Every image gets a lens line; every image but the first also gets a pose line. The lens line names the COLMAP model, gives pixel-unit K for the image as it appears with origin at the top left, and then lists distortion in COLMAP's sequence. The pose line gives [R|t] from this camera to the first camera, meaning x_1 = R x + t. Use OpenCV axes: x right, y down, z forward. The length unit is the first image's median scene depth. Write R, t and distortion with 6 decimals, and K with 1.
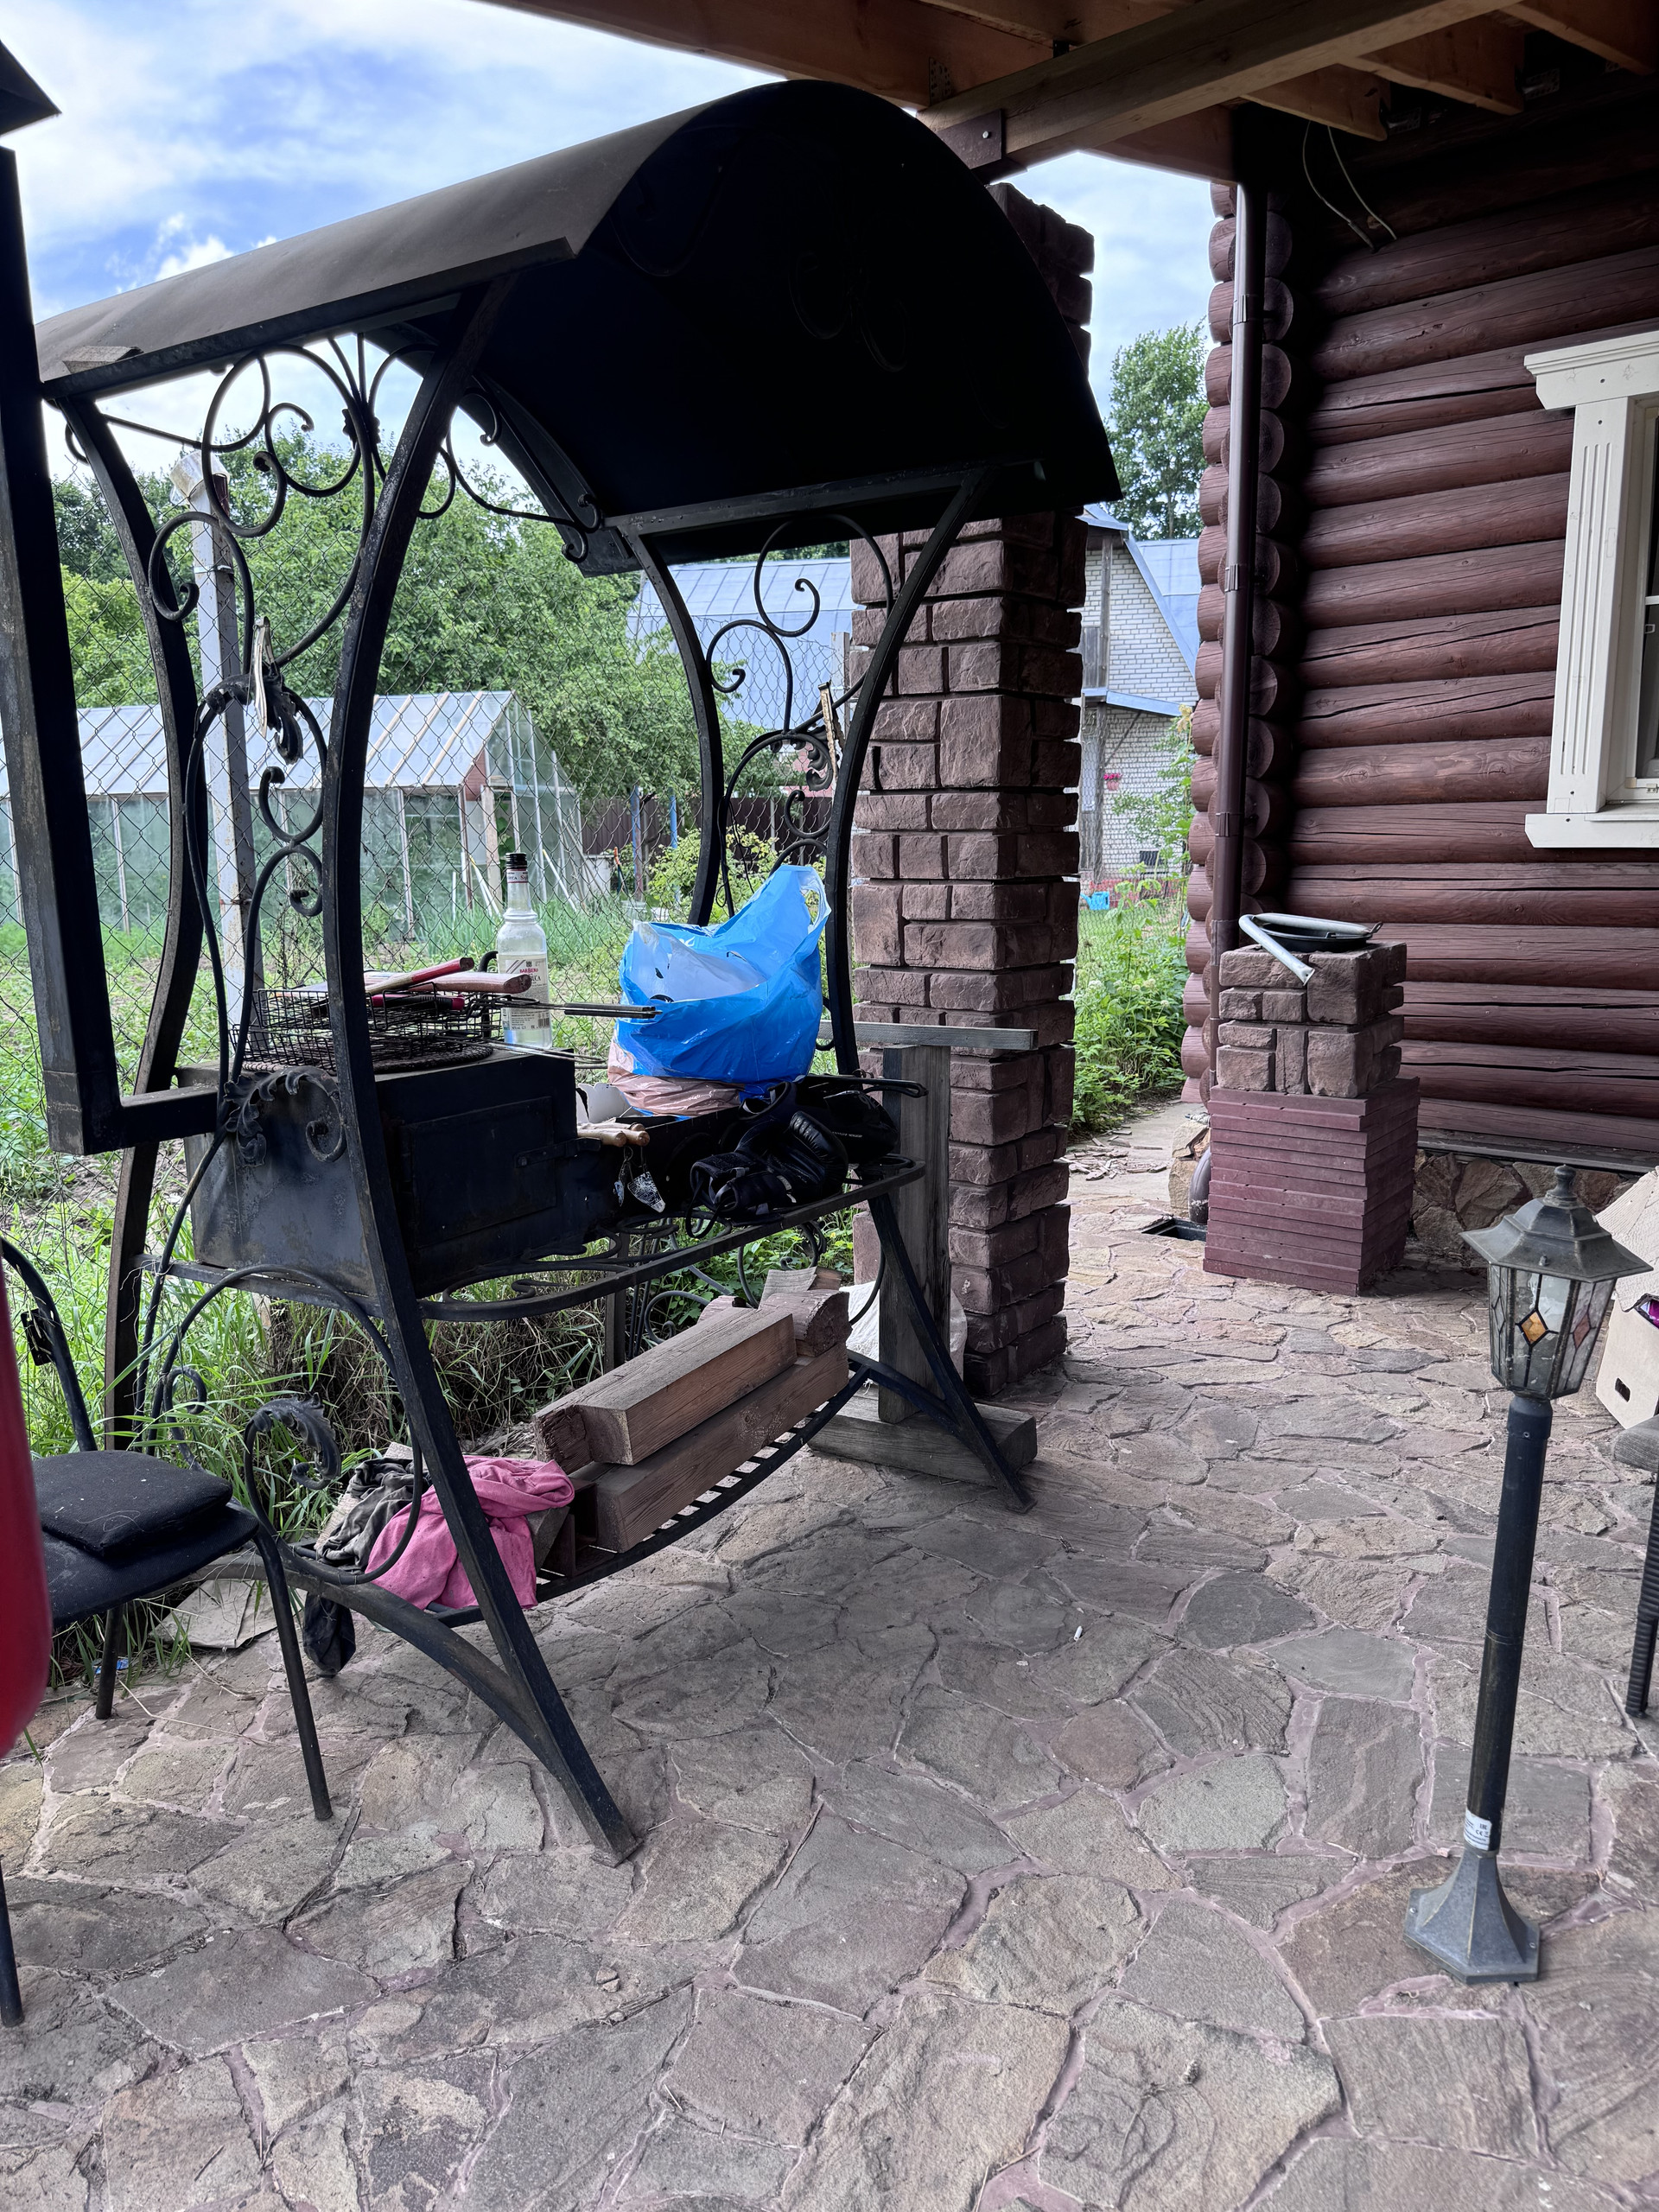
lens RADIAL K [[1569.0, 0, 826.8], [0, 1569.0, 1106.5], [0, 0, 1]] dist [0.040670, -0.057890]
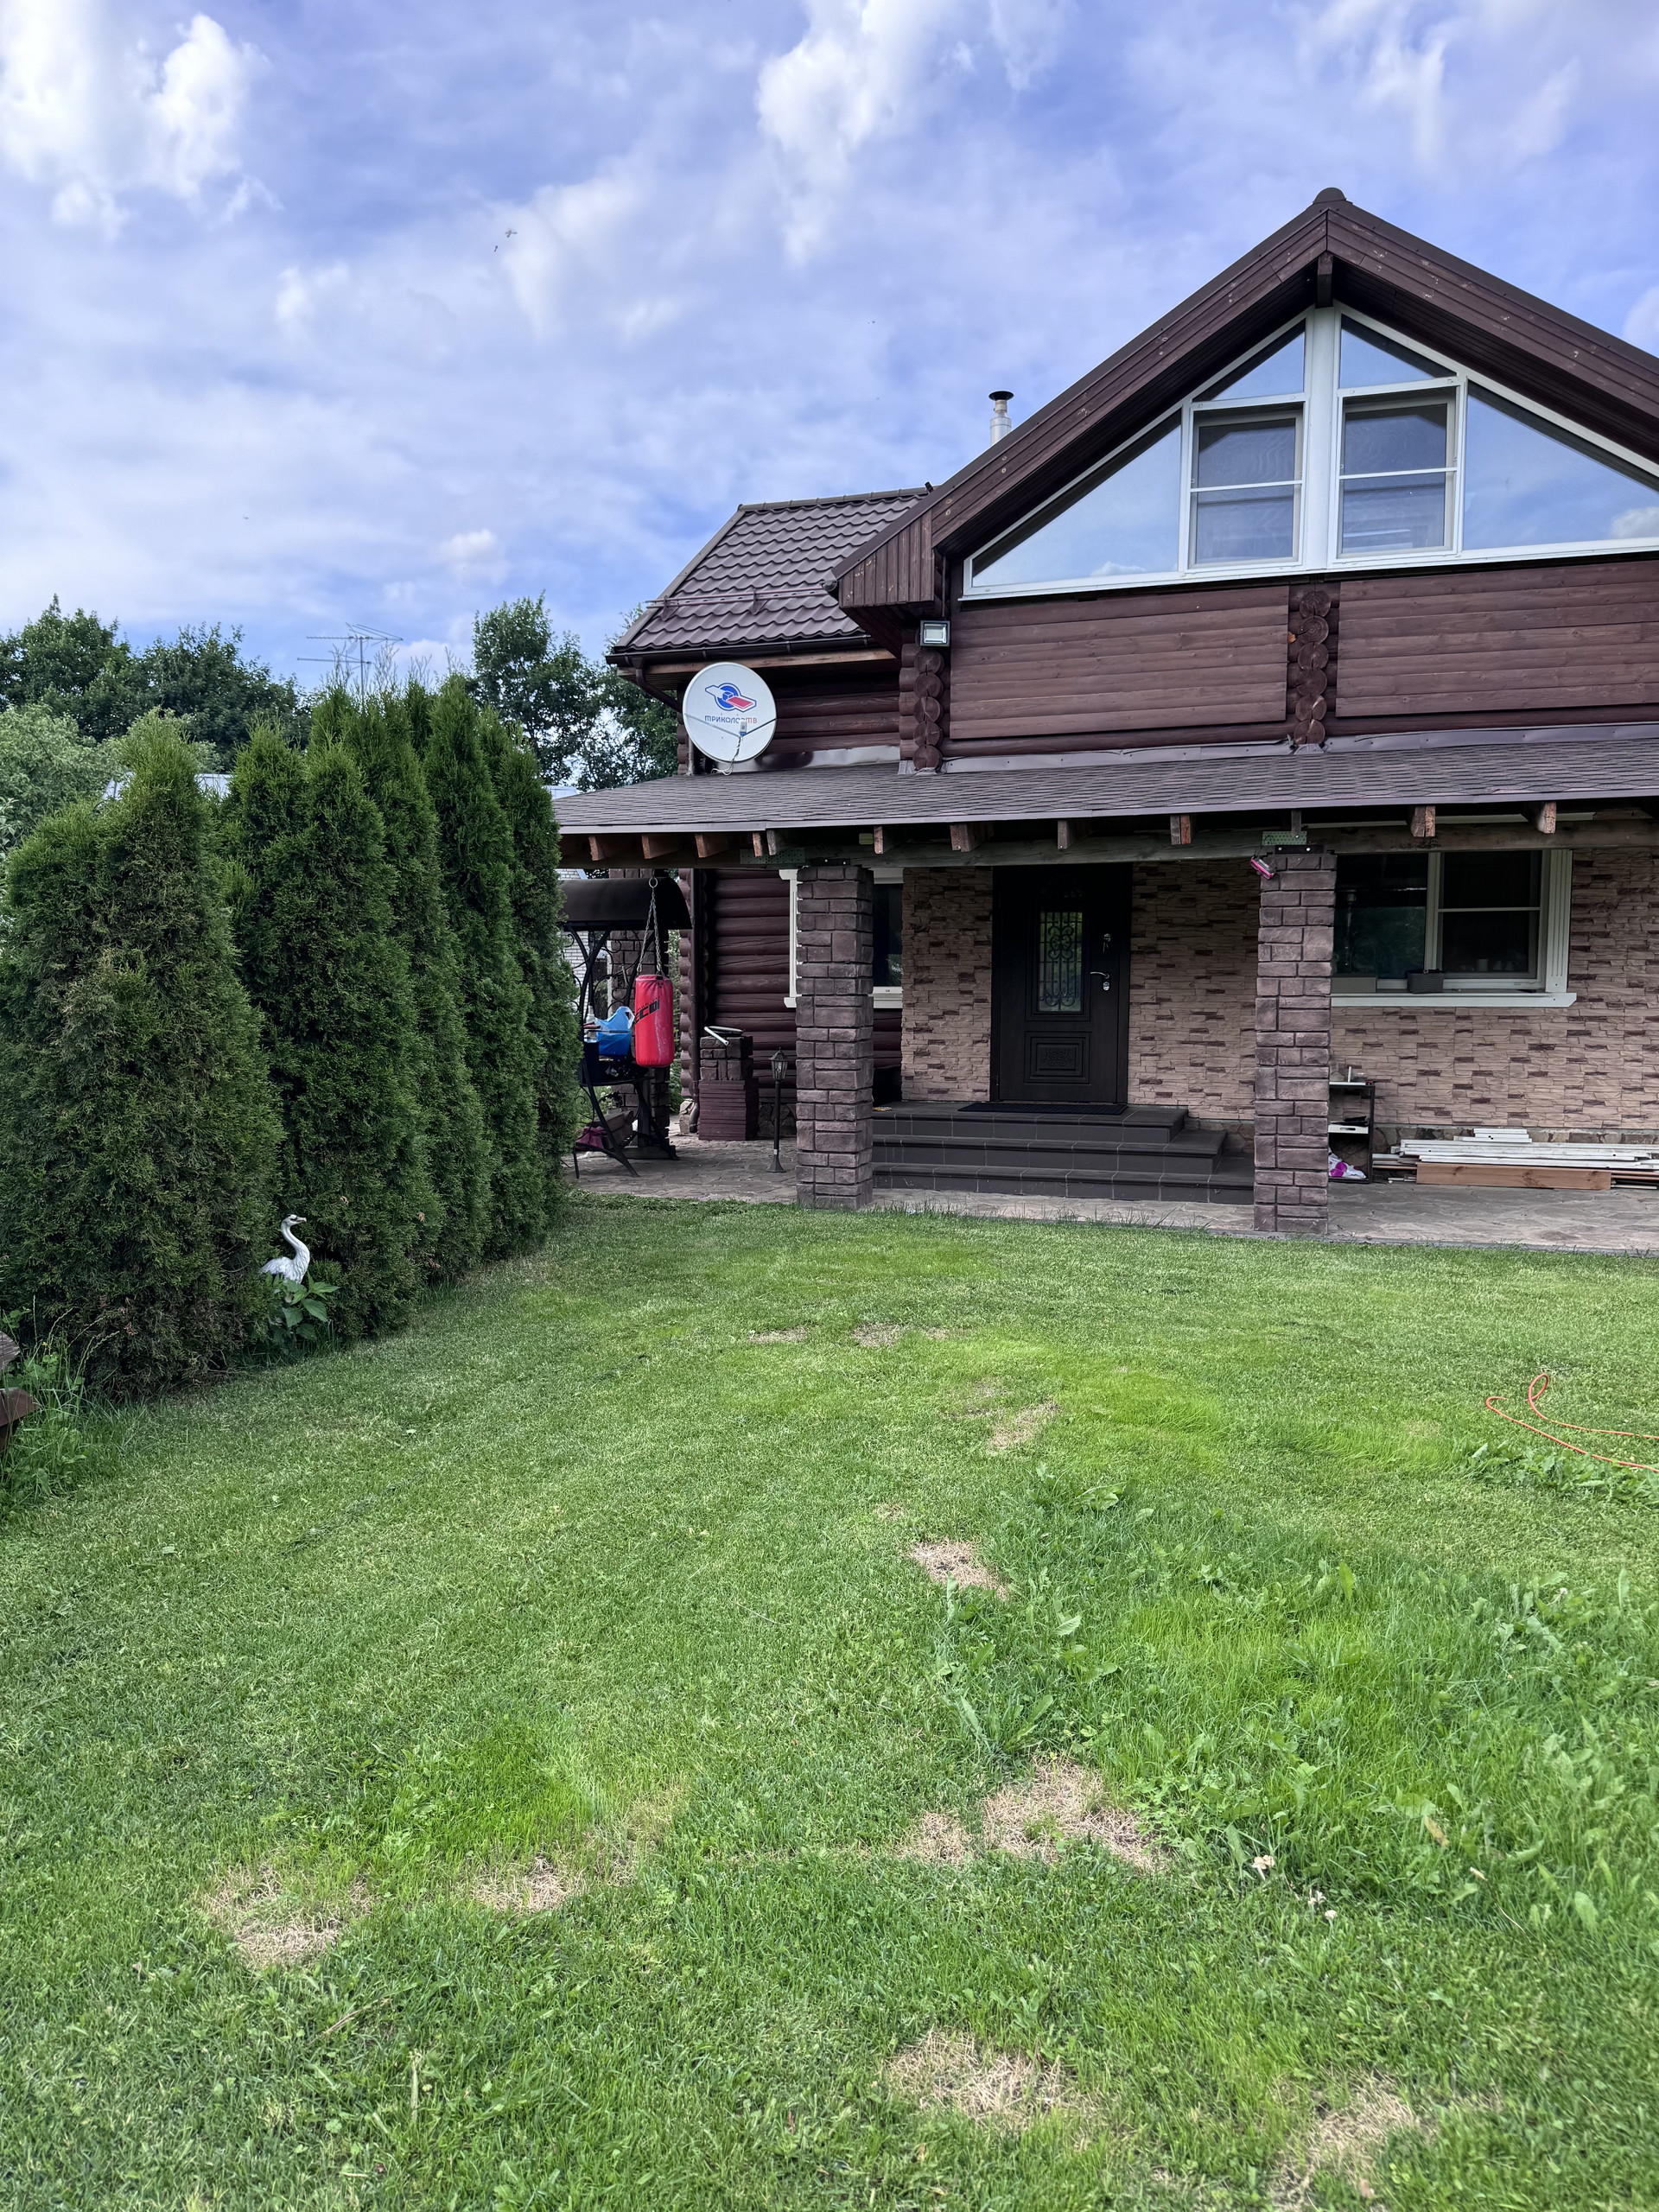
lens RADIAL K [[1569.0, 0, 826.8], [0, 1569.0, 1108.5], [0, 0, 1]] dist [0.040670, -0.057890]
pose [[0.918271, -0.005791, 0.395909, -0.752911], [0.056353, 0.991626, -0.116200, 0.418426], [-0.391921, 0.129014, 0.910908, -1.930233]]
